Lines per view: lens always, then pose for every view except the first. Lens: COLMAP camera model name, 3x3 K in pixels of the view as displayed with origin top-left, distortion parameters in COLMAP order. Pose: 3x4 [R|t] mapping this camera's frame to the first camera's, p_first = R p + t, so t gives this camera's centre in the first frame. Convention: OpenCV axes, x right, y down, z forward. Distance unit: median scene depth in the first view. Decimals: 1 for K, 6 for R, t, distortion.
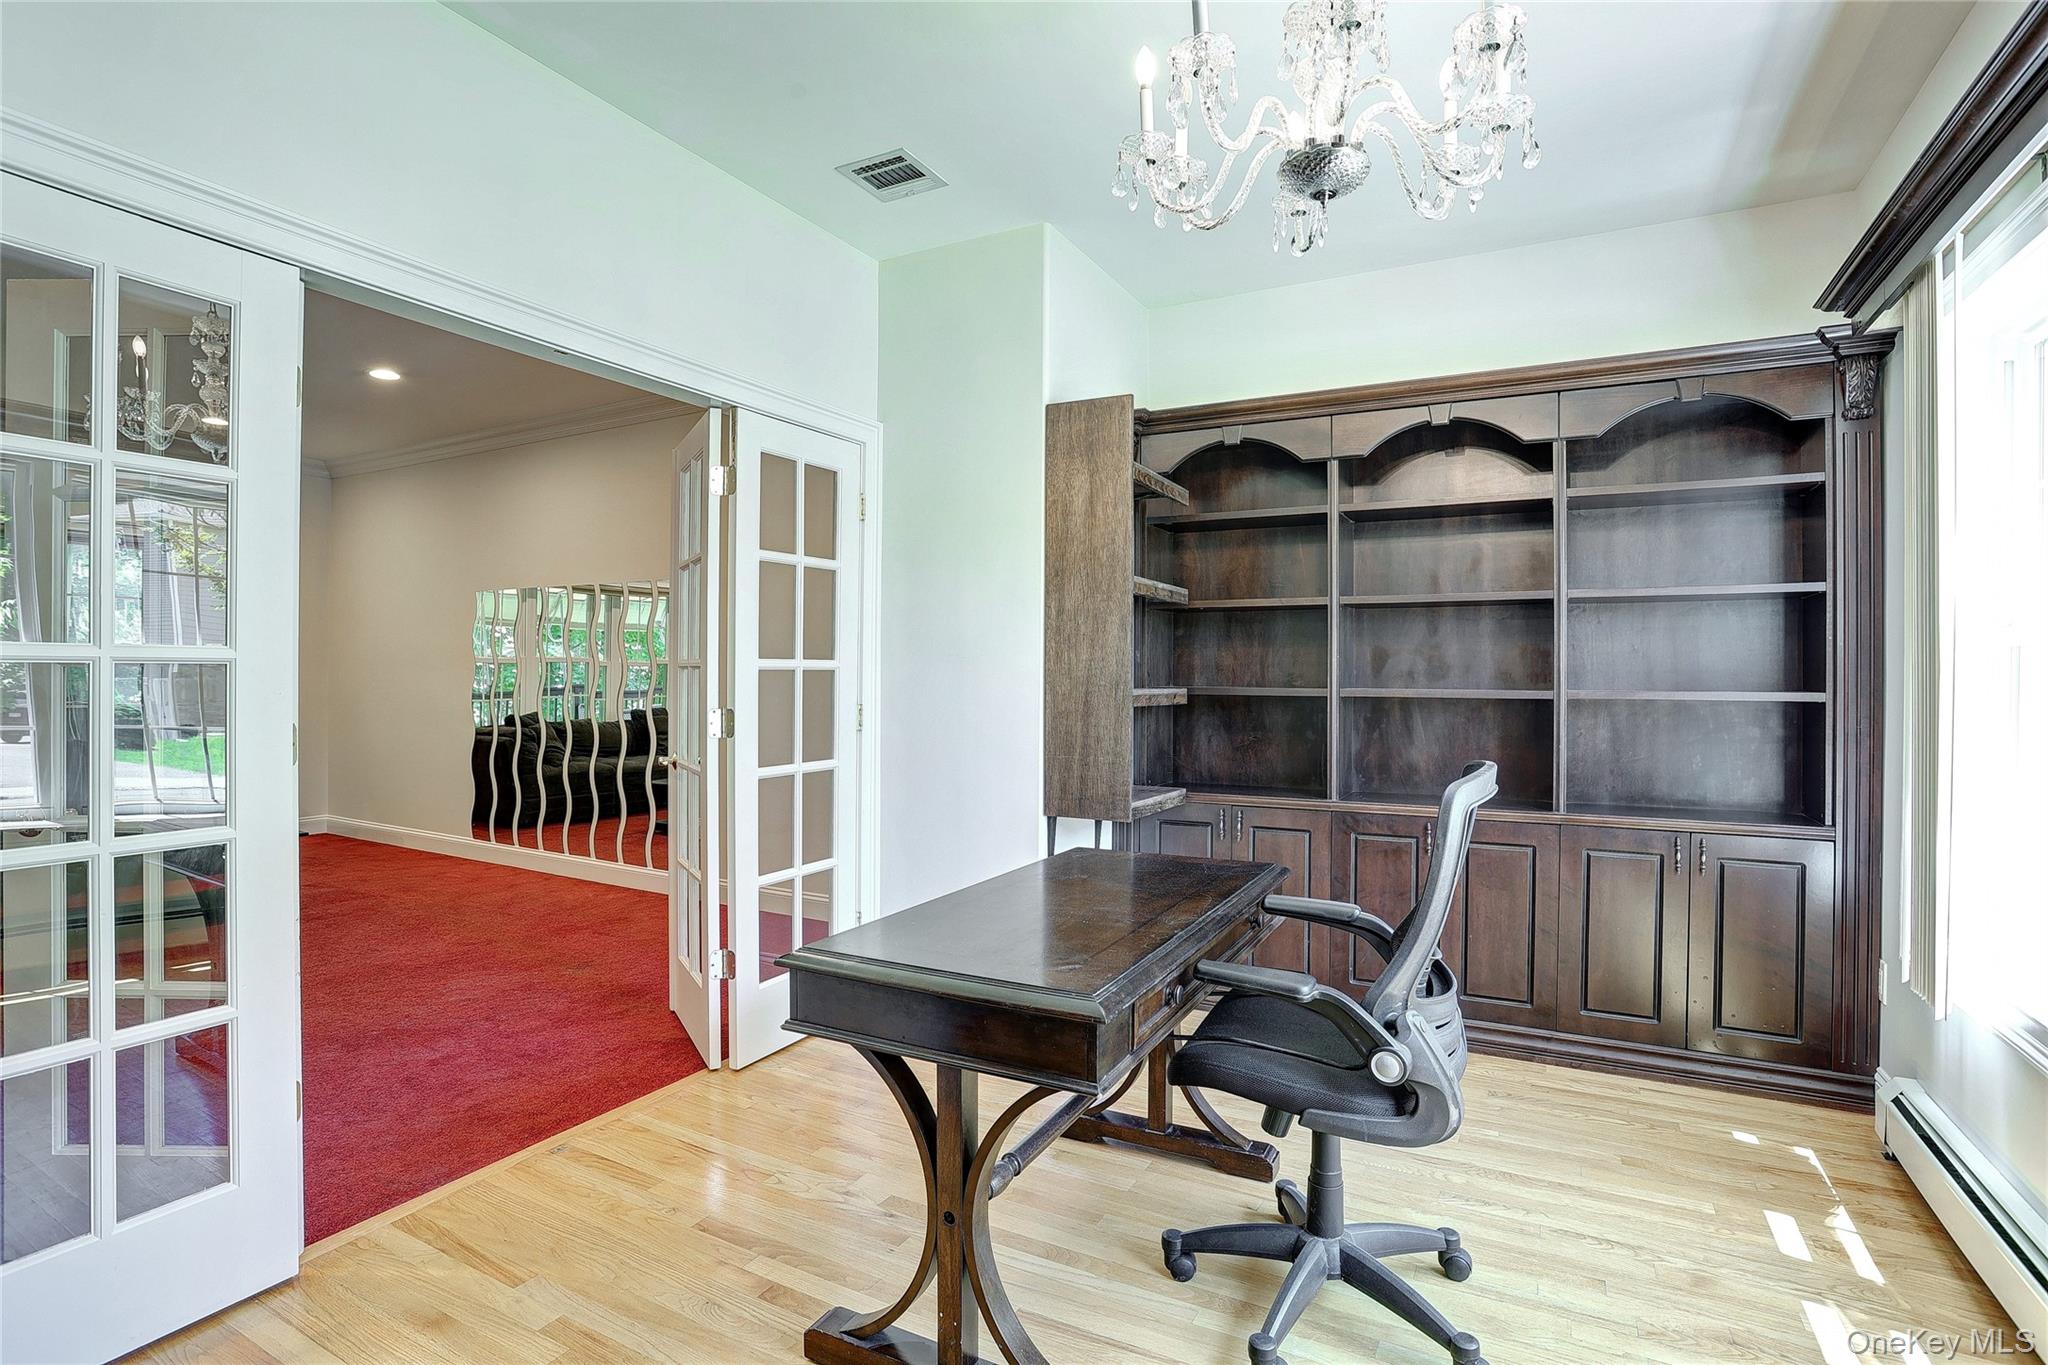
lens RADIAL K [[987.4, 0, 1019.4], [0, 987.4, 683.4], [0, 0, 1]] dist [-0.023621, 0.006251]
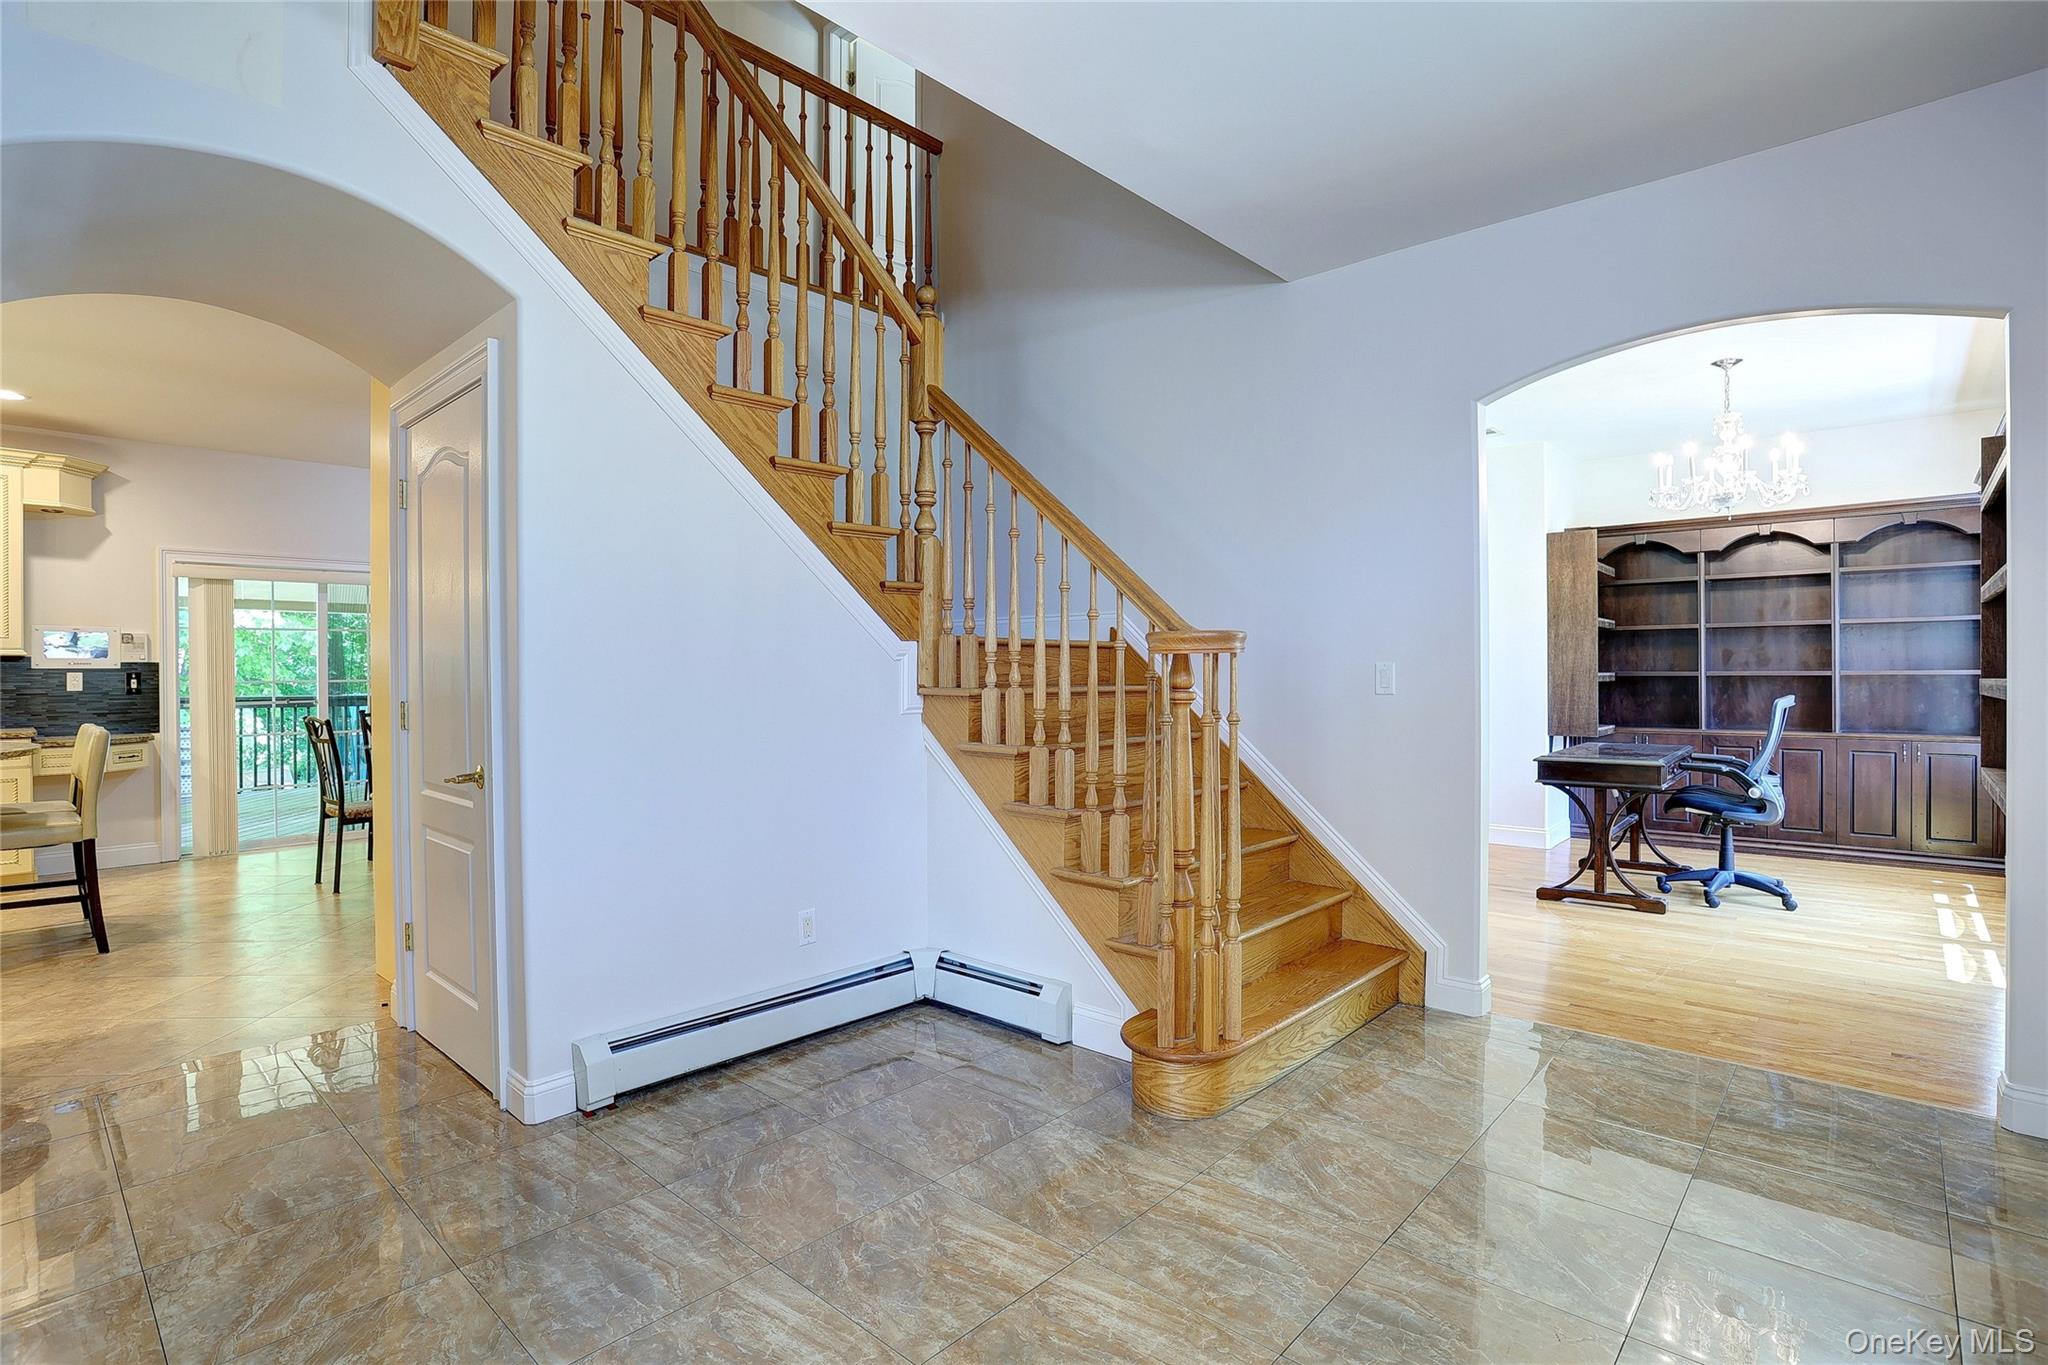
lens RADIAL K [[987.4, 0, 1022.9], [0, 987.4, 680.2], [0, 0, 1]] dist [-0.023621, 0.006251]
pose [[0.973714, -0.009476, -0.227577, -0.551315], [0.009765, 0.999952, 0.000143, 0.009349], [0.227565, -0.002361, 0.973760, -1.186884]]
